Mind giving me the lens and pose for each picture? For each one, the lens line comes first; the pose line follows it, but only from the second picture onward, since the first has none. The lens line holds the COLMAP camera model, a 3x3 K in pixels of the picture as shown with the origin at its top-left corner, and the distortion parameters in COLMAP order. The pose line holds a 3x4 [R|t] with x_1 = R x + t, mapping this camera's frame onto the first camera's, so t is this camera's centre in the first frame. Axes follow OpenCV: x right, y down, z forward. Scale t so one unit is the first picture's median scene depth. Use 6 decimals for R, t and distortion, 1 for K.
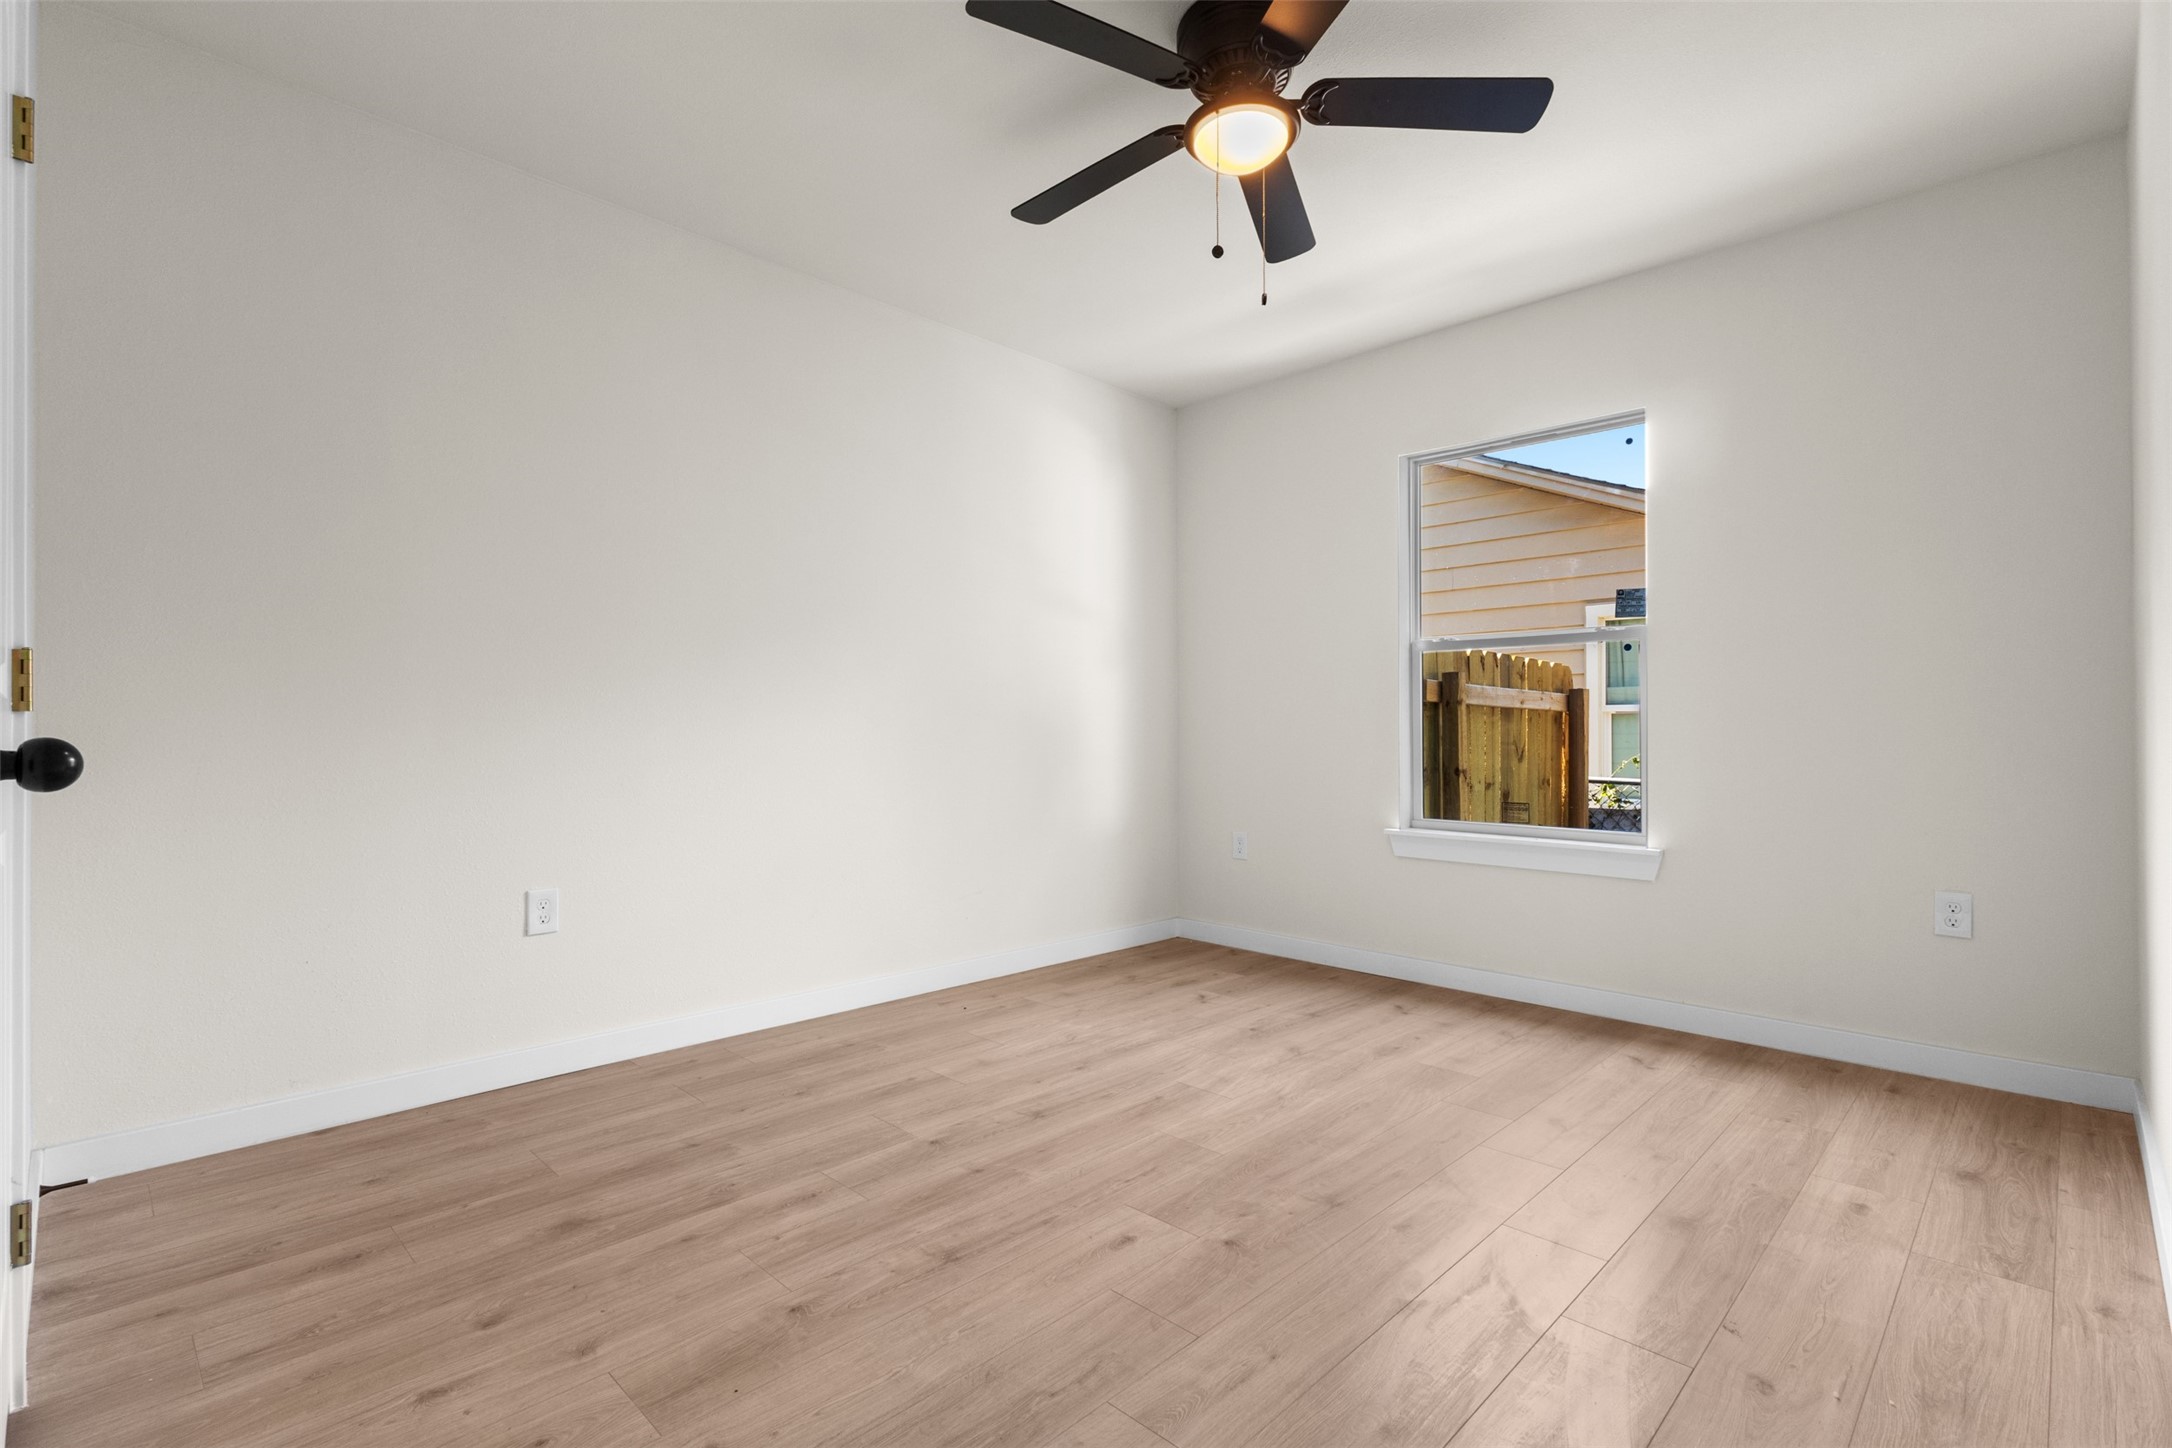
lens RADIAL K [[991.8, 0, 1086.0], [0, 991.8, 724.0], [0, 0, 1]] dist [0.001766, 0.000486]
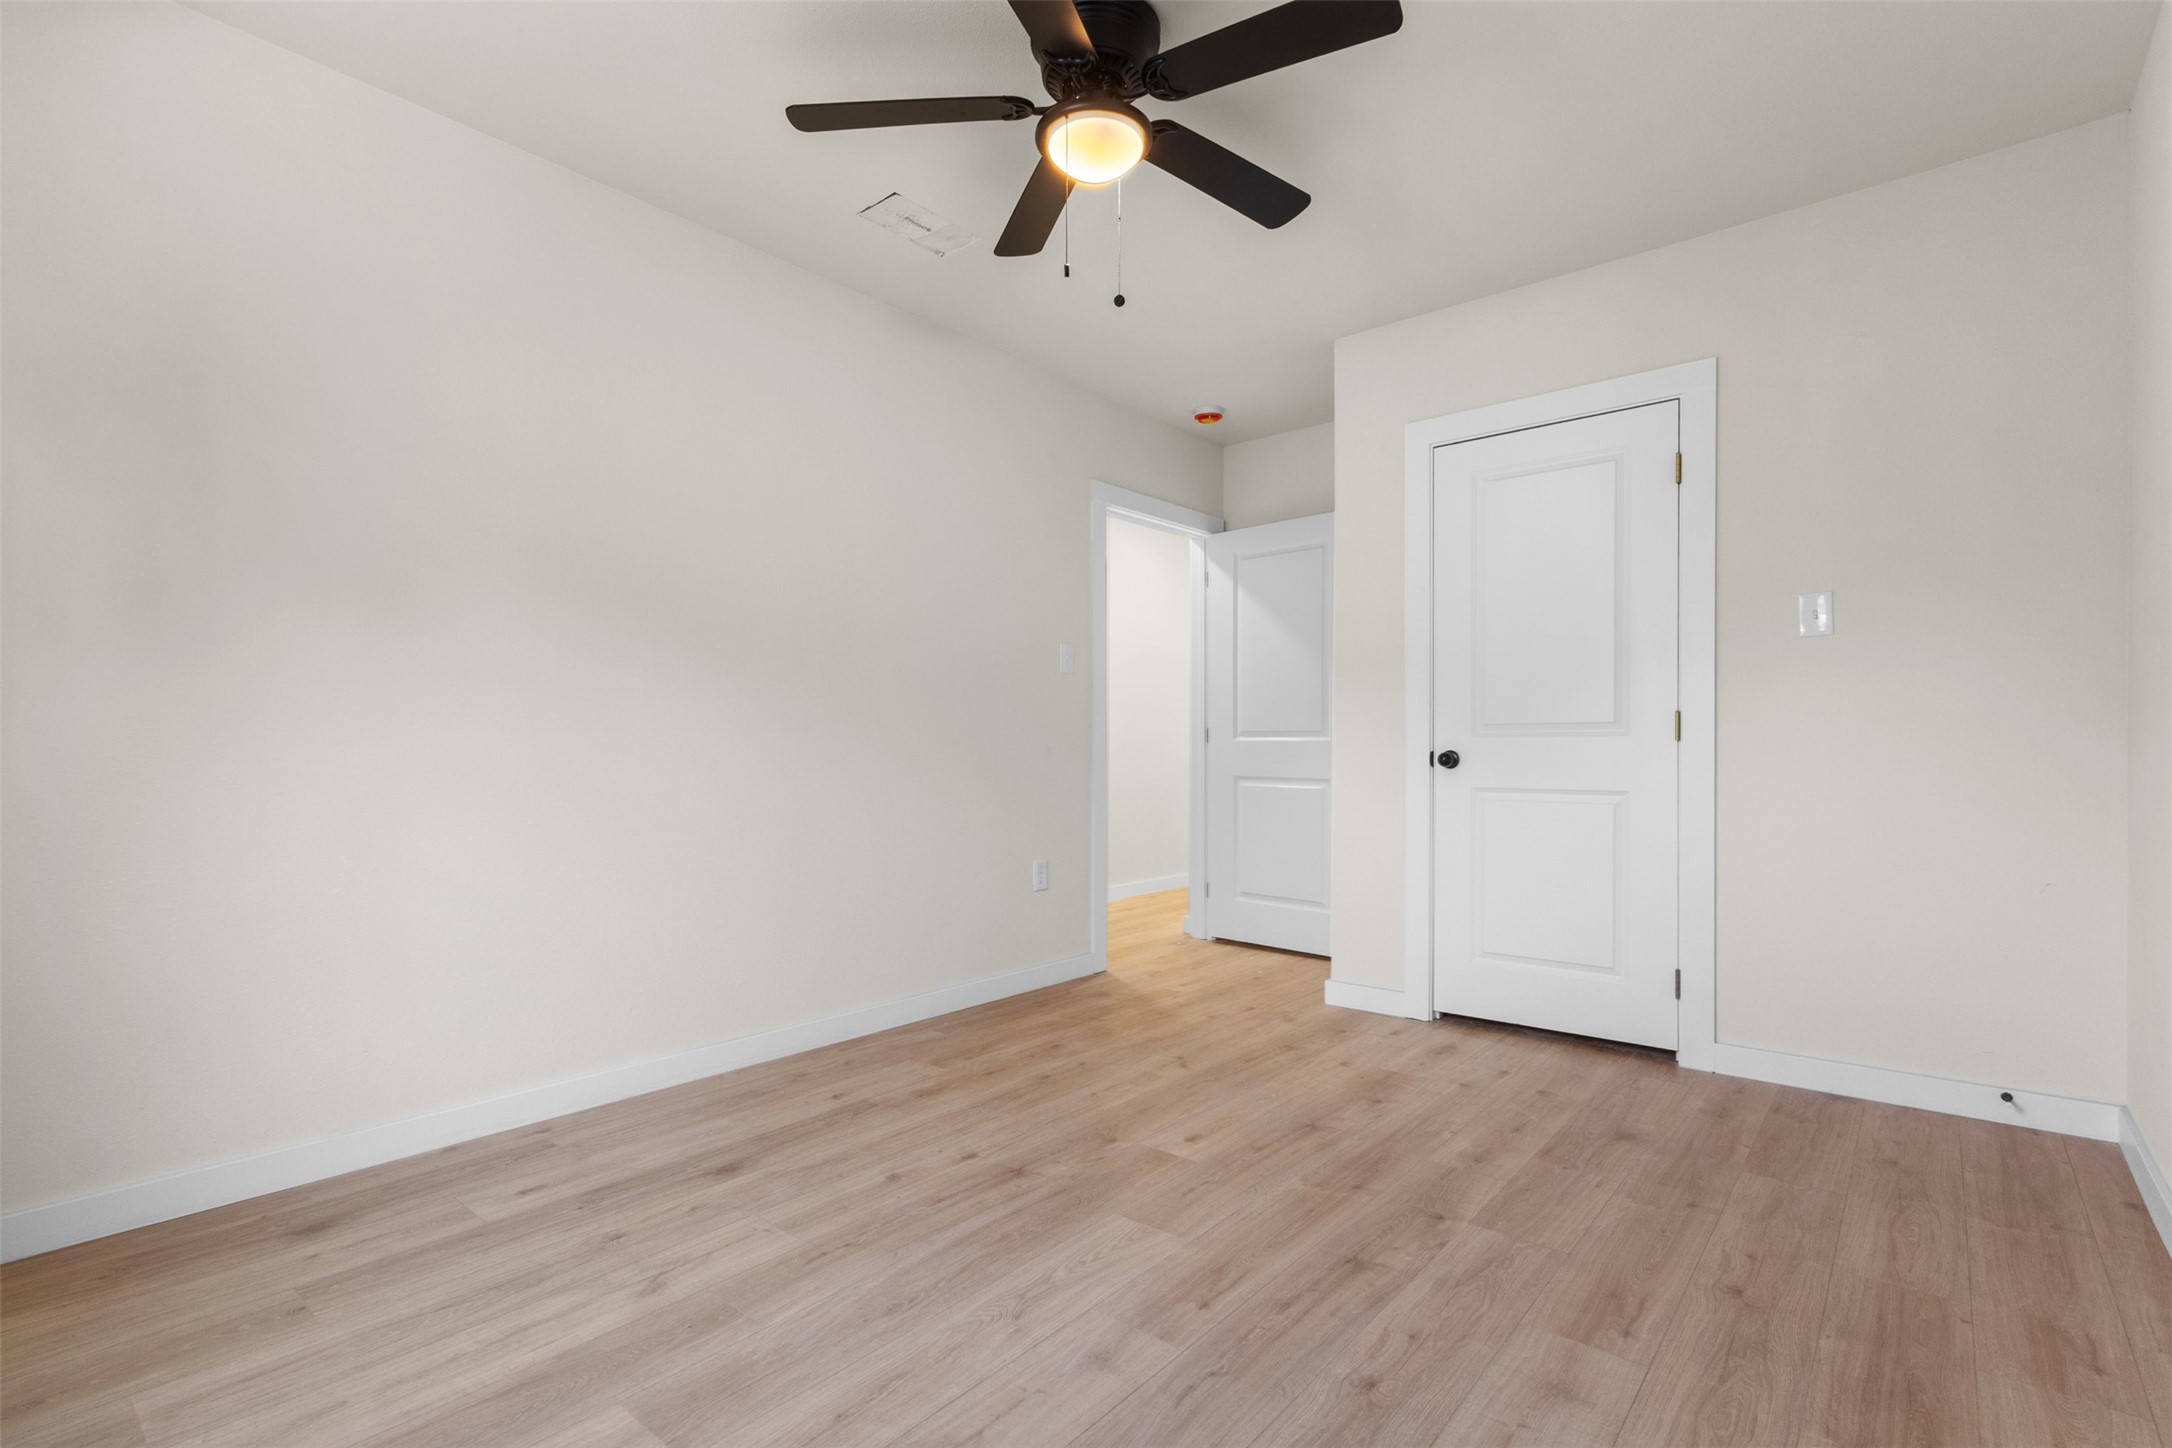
lens RADIAL K [[991.8, 0, 1086.0], [0, 991.8, 724.0], [0, 0, 1]] dist [0.001766, 0.000486]
pose [[-0.996904, -0.002348, -0.078598, 0.249434], [0.000628, 0.999285, -0.037814, 0.020889], [0.078631, -0.037746, -0.996189, 2.038792]]
